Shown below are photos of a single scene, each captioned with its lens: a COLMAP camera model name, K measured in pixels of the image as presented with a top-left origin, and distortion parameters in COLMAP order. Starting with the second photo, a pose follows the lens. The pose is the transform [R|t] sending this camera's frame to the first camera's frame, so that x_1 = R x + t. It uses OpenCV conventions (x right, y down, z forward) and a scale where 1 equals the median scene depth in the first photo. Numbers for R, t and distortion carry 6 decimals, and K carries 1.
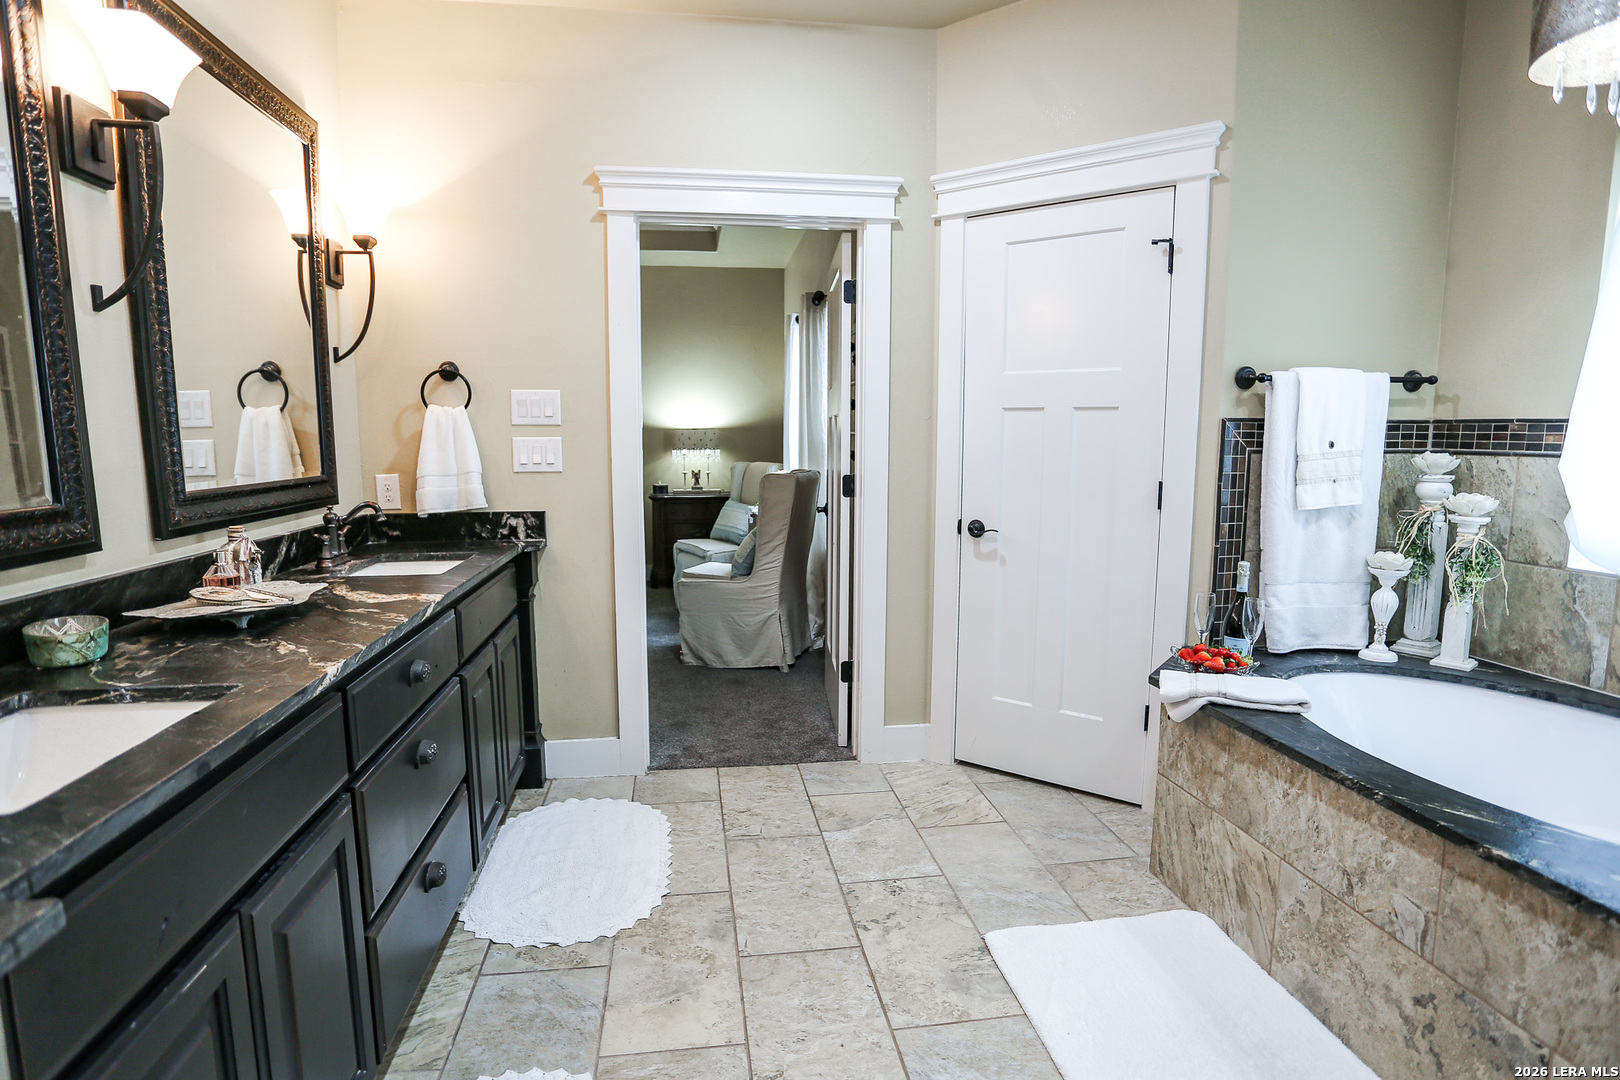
lens RADIAL K [[800.3, 0, 786.4], [0, 800.3, 545.1], [0, 0, 1]] dist [-0.069420, 0.027709]
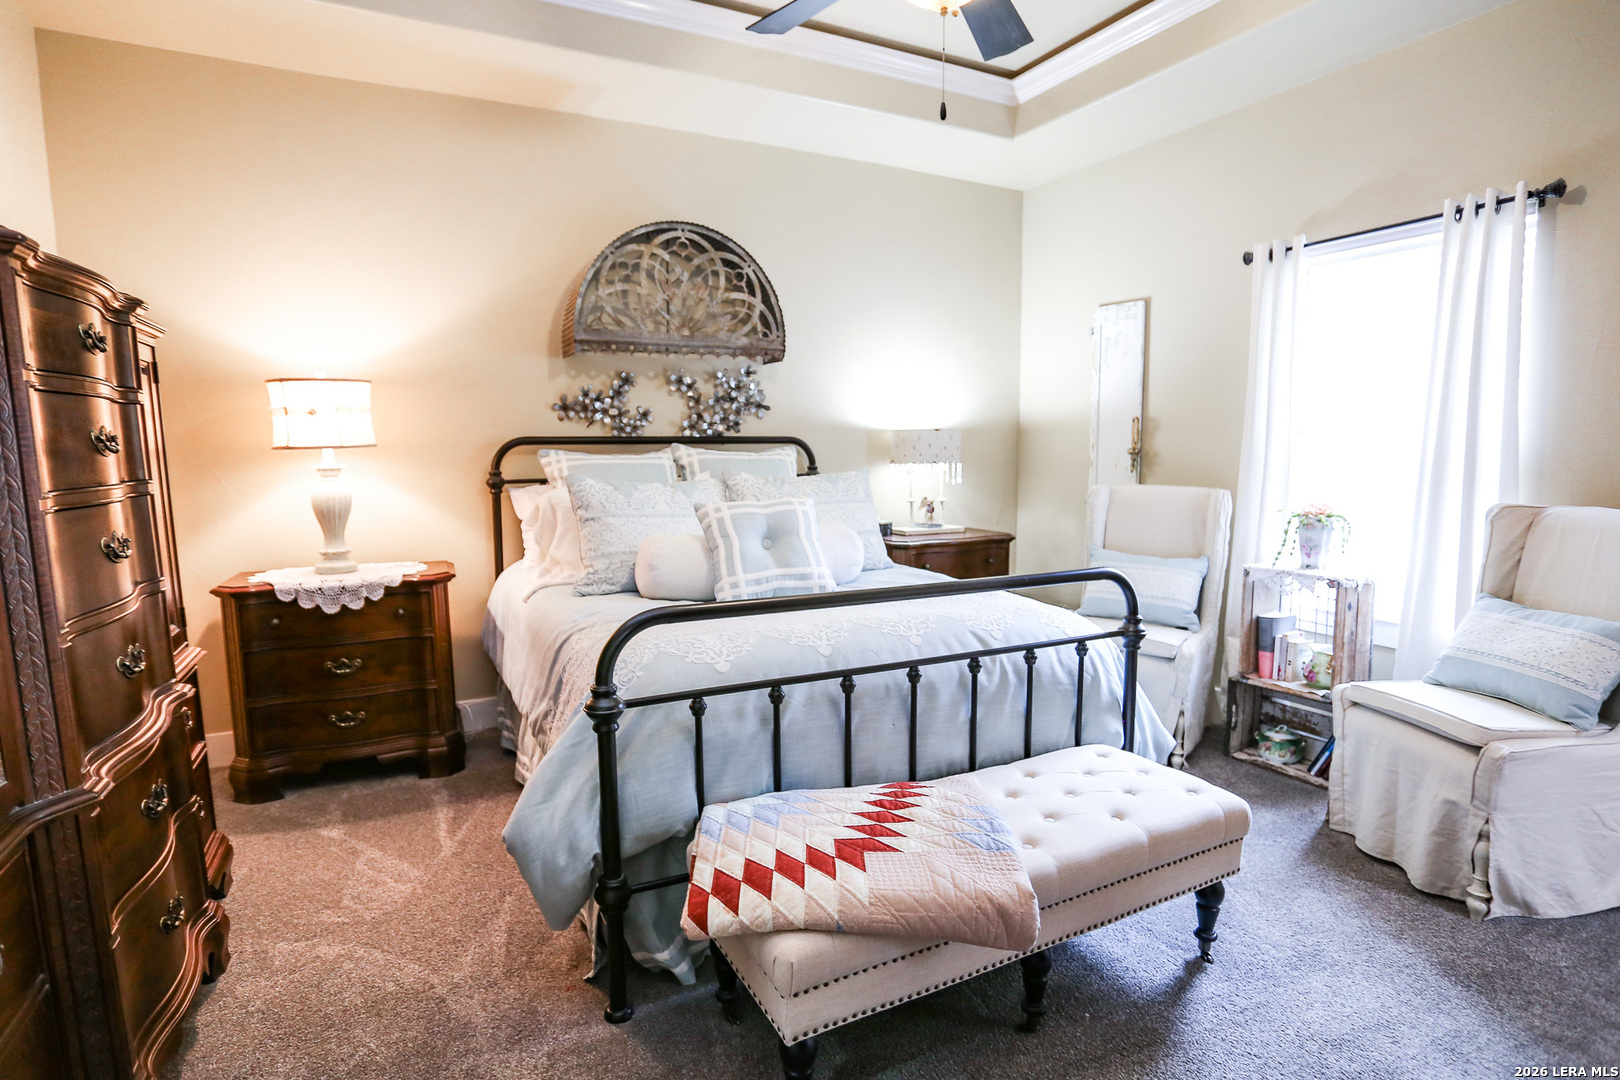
lens RADIAL K [[831.8, 0, 810.0], [0, 831.8, 540.0], [0, 0, 1]] dist [-0.073132, 0.031907]
pose [[0.937226, -0.039300, 0.346501, -0.430041], [0.046582, 0.998834, -0.012709, -0.058084], [-0.345597, 0.028052, 0.937964, 0.445857]]
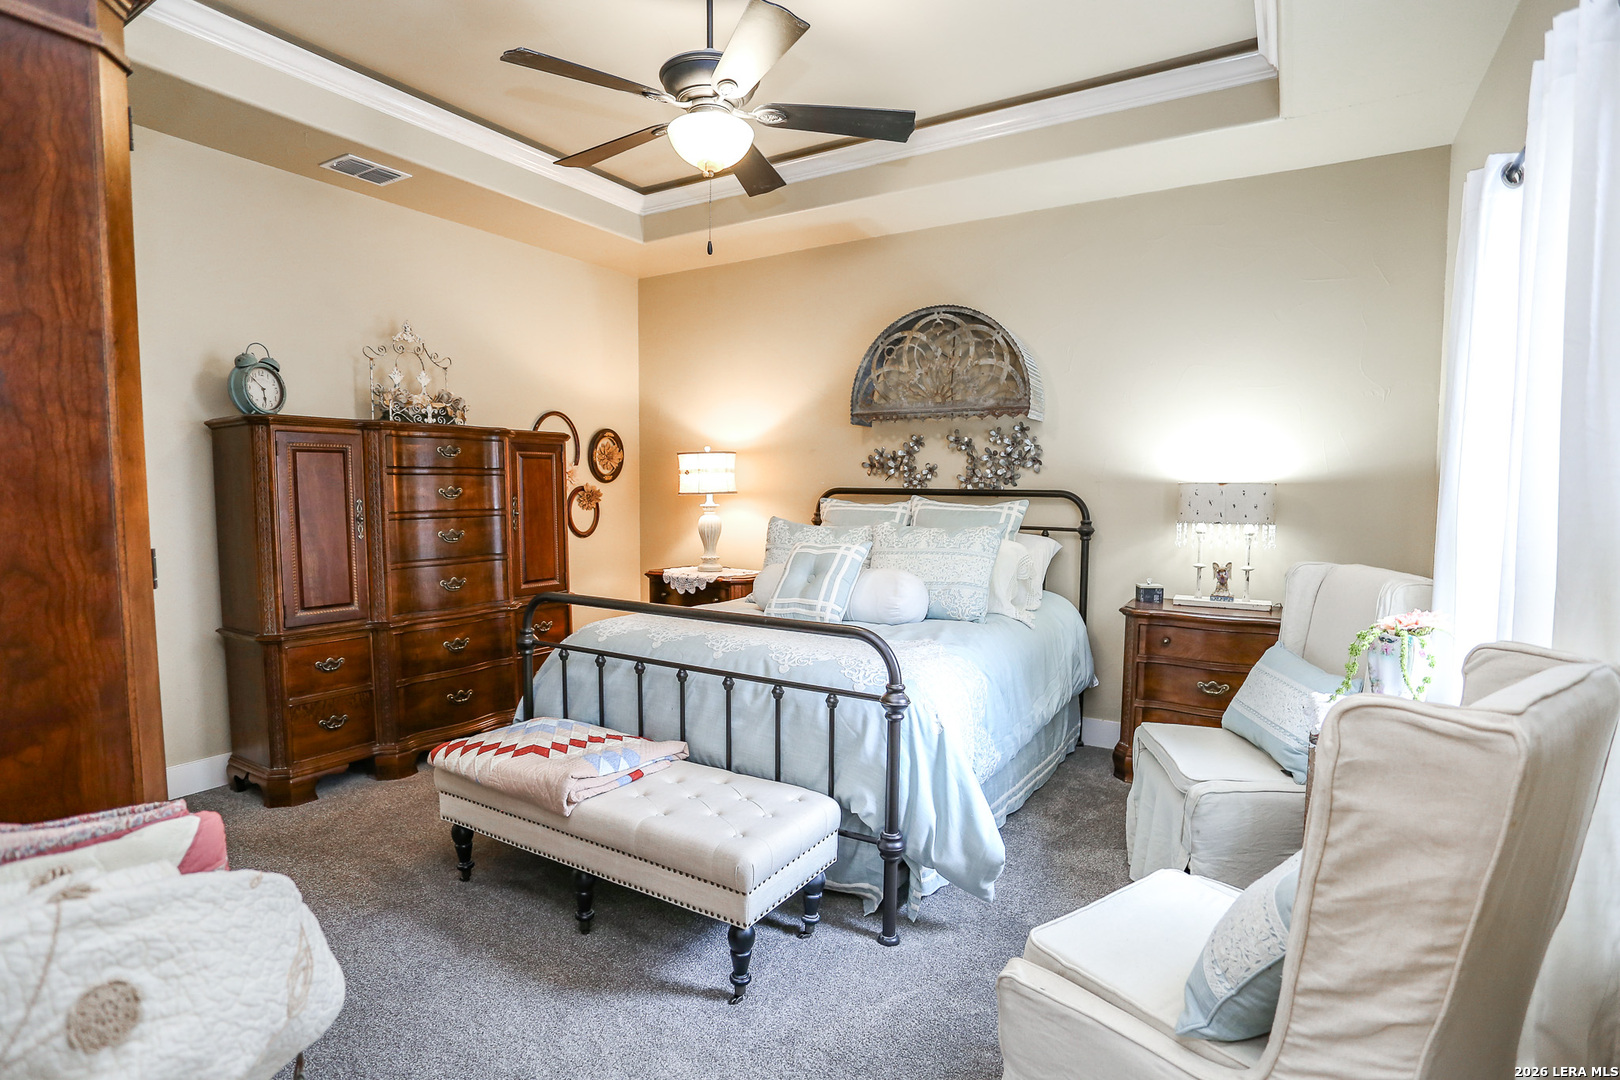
lens RADIAL K [[813.3, 0, 810.0], [0, 813.3, 540.0], [0, 0, 1]] dist [-0.077920, 0.032480]
pose [[0.789956, 0.048547, -0.611239, -0.009975], [-0.090929, 0.995114, -0.038481, -0.066097], [0.606384, 0.085977, 0.790510, 0.442227]]
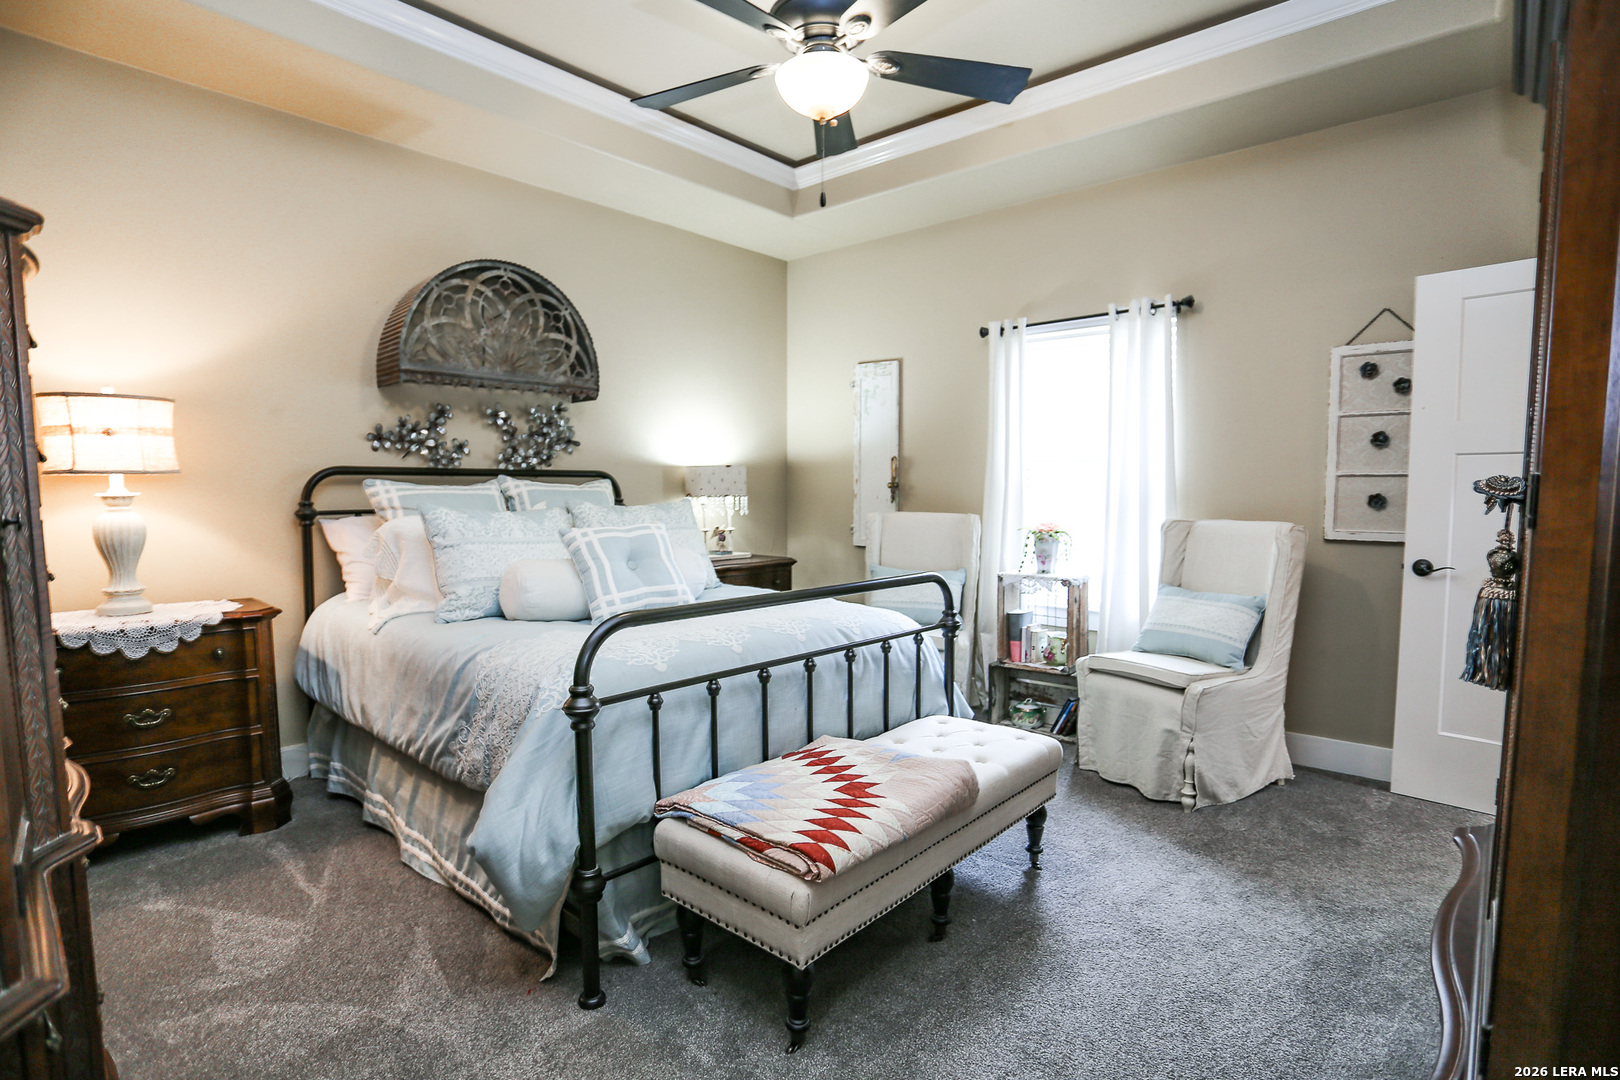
lens RADIAL K [[794.4, 0, 810.0], [0, 794.4, 540.0], [0, 0, 1]] dist [-0.076227, 0.034713]
pose [[0.749038, -0.038812, 0.661389, -0.514585], [0.084946, 0.995669, -0.037775, -0.051694], [-0.657059, 0.084477, 0.749091, 0.457708]]
